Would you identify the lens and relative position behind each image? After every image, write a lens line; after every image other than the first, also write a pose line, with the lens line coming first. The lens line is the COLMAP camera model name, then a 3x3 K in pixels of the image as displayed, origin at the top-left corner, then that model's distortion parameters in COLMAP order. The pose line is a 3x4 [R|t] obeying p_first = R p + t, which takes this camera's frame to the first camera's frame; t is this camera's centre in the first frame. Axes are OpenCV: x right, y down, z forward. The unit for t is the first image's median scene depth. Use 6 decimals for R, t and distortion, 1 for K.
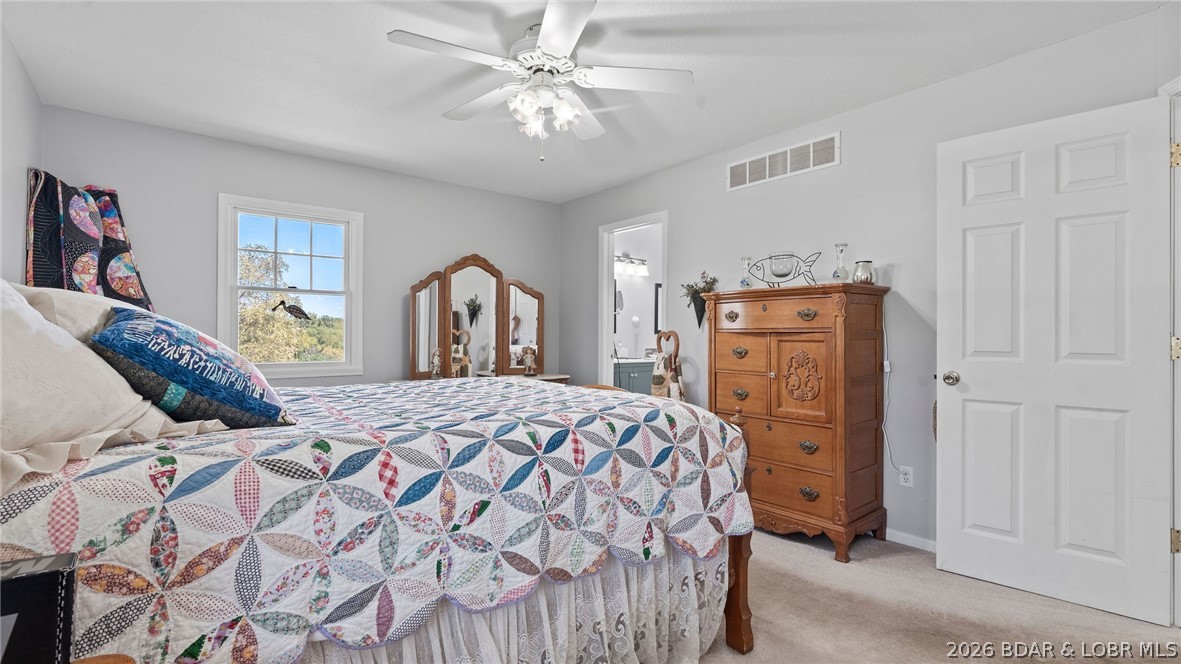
lens RADIAL K [[530.5, 0, 590.8], [0, 530.5, 333.5], [0, 0, 1]] dist [-0.020472, 0.006773]
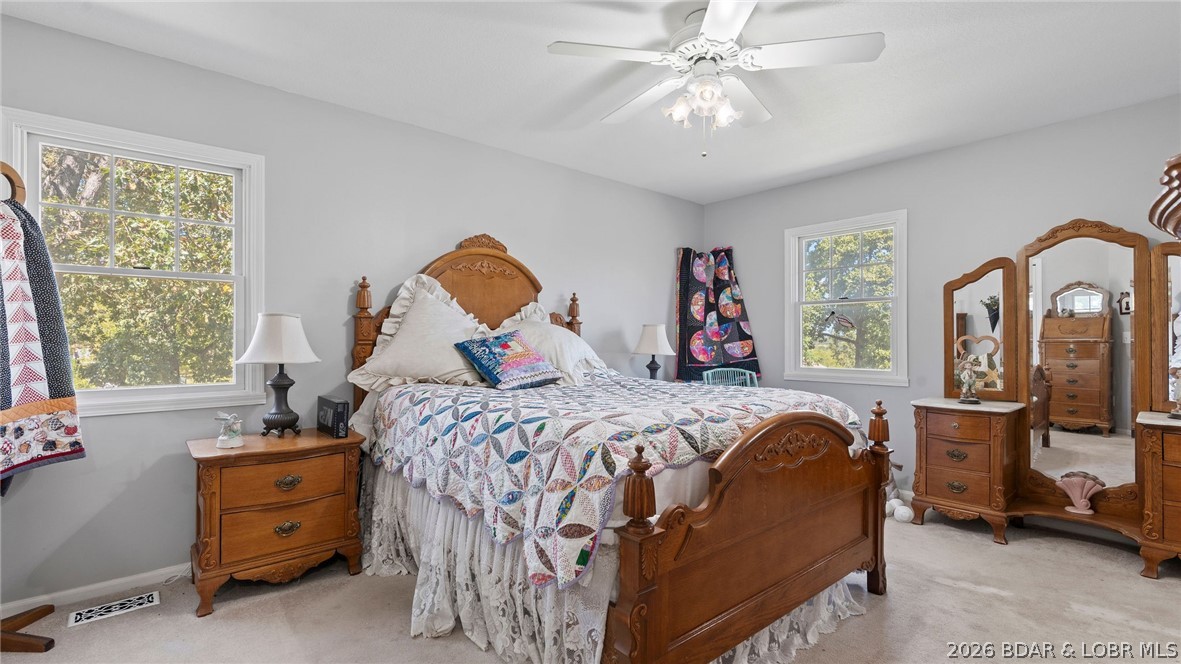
lens RADIAL K [[530.5, 0, 590.8], [0, 530.5, 333.5], [0, 0, 1]] dist [-0.020472, 0.006773]
pose [[0.027379, -0.017402, -0.999474, 1.148631], [0.004452, 0.999841, -0.017287, 0.001750], [0.999615, -0.003977, 0.027452, 1.061372]]
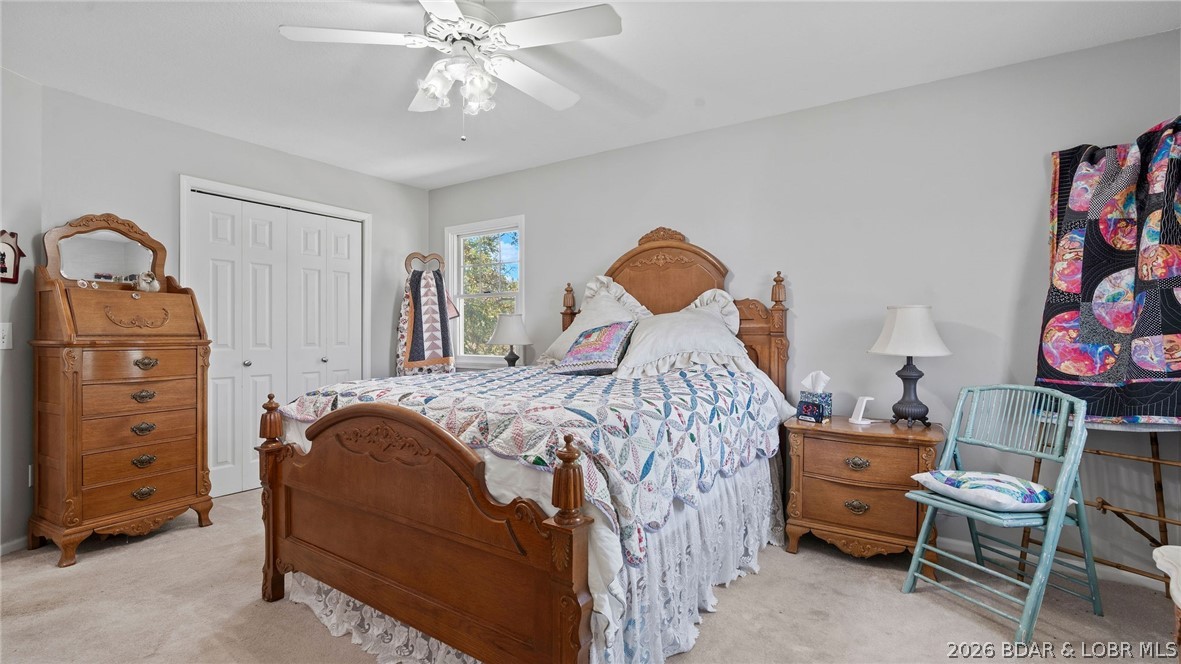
lens RADIAL K [[504.3, 0, 594.5], [0, 504.3, 331.3], [0, 0, 1]] dist [-0.000057, -0.000009]
pose [[-0.946005, -0.006669, -0.324083, -0.044952], [-0.005089, 0.999971, -0.005722, 0.004785], [0.324112, -0.003764, -0.946011, 2.557356]]
